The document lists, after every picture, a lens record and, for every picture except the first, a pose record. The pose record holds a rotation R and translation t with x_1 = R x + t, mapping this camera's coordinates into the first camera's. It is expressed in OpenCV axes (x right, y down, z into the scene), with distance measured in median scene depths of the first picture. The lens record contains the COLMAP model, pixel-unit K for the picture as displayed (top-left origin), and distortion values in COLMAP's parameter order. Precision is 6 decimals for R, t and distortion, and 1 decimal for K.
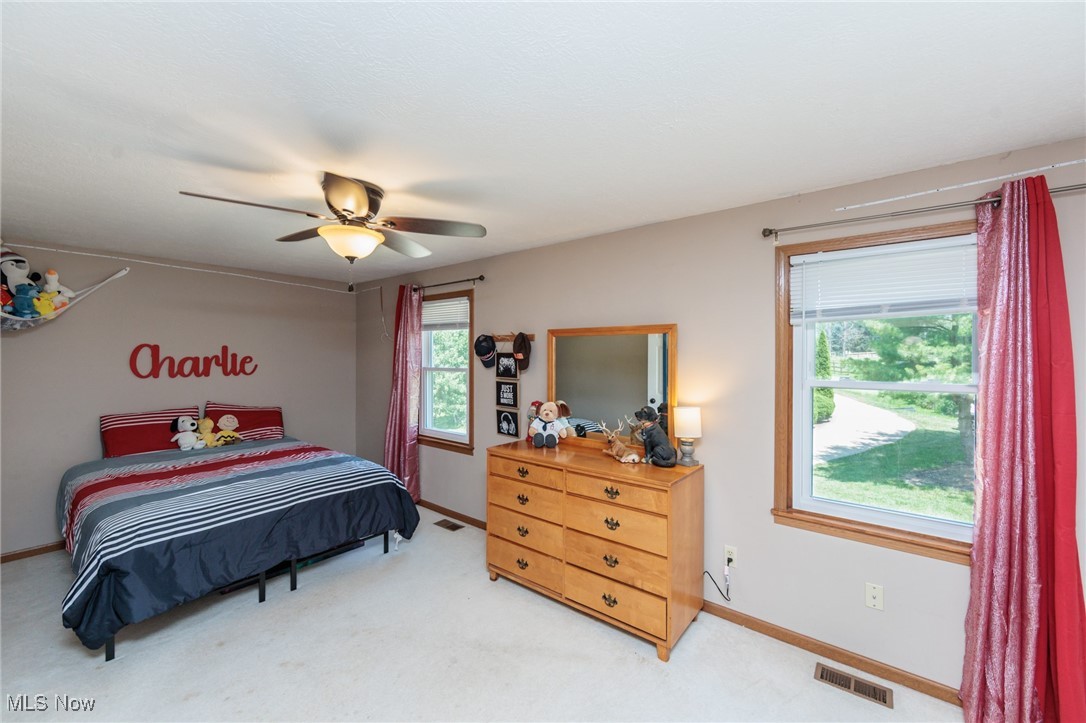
lens RADIAL K [[429.1, 0, 542.8], [0, 429.1, 356.9], [0, 0, 1]] dist [0.000431, 0.000025]
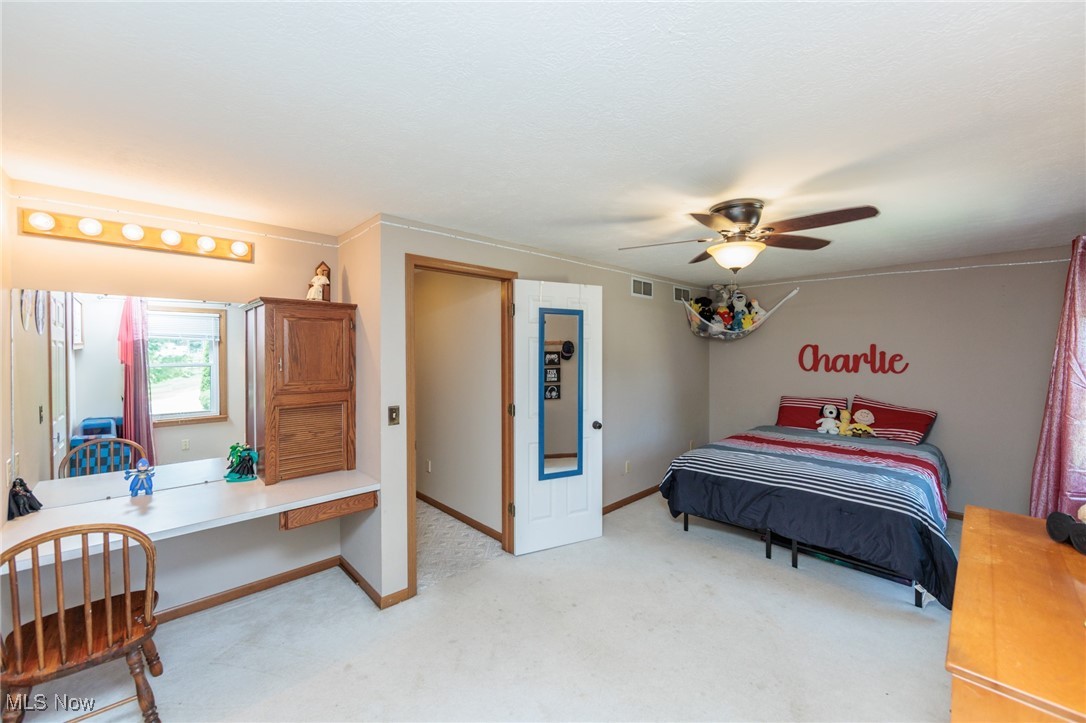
lens RADIAL K [[429.1, 0, 542.8], [0, 429.1, 356.9], [0, 0, 1]] dist [0.000431, 0.000025]
pose [[-0.143979, 0.009019, -0.989540, 0.582869], [-0.002825, 0.999951, 0.009525, -0.003843], [0.989577, 0.004167, -0.143946, 0.502146]]
